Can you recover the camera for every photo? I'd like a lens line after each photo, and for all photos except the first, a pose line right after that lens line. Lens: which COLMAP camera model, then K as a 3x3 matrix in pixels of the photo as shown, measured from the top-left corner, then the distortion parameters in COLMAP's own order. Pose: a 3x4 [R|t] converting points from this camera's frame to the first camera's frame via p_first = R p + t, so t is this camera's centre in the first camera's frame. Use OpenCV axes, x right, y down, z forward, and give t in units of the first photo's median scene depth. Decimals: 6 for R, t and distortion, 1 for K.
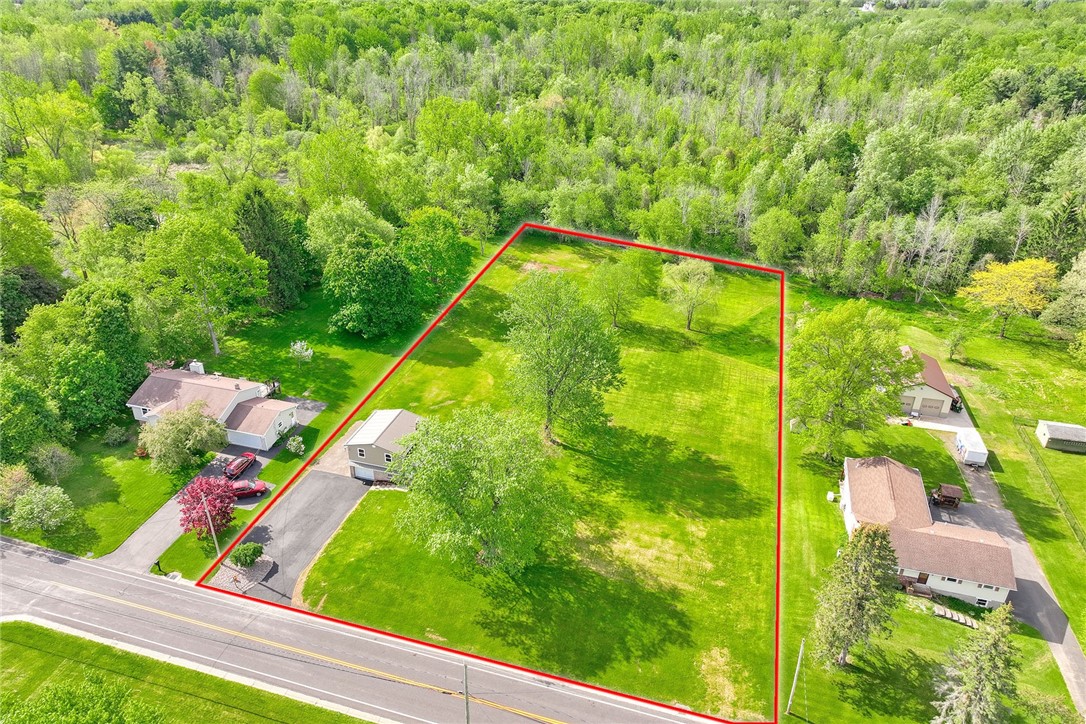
lens RADIAL K [[777.6, 0, 543.4], [0, 777.6, 365.3], [0, 0, 1]] dist [0.003287, 0.017611]
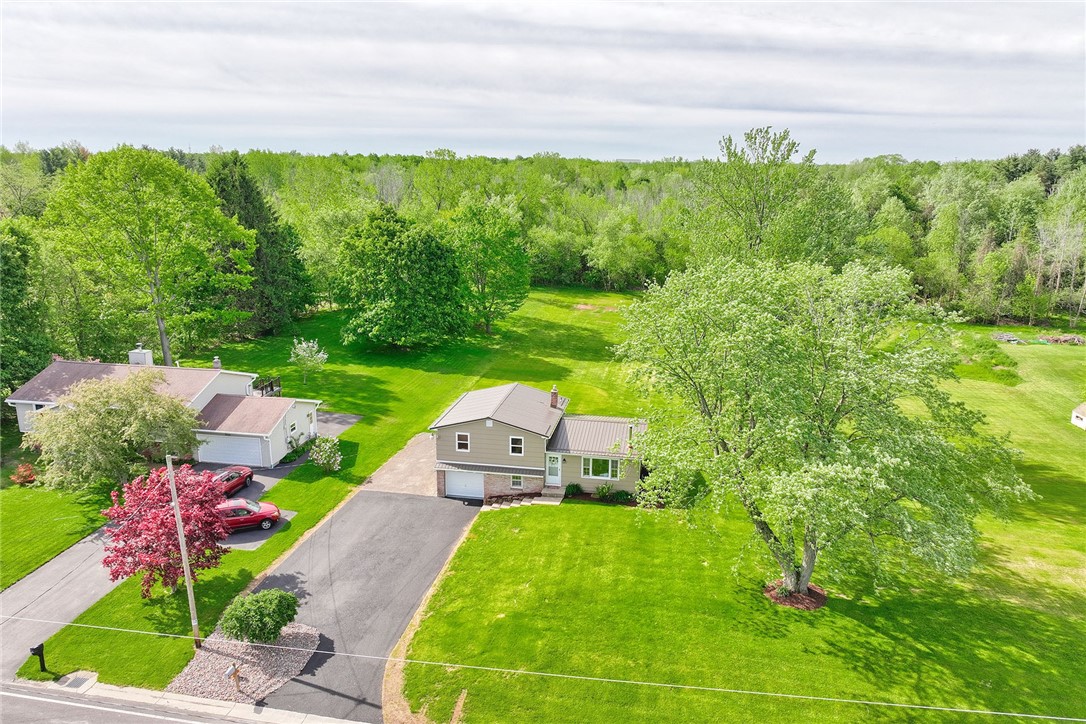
lens RADIAL K [[777.6, 0, 543.6], [0, 777.6, 357.4], [0, 0, 1]] dist [0.003287, 0.017611]
pose [[0.994744, -0.037033, 0.095461, -0.250588], [0.059663, 0.967316, -0.246457, 0.210993], [-0.083214, 0.250857, 0.964441, 0.513399]]
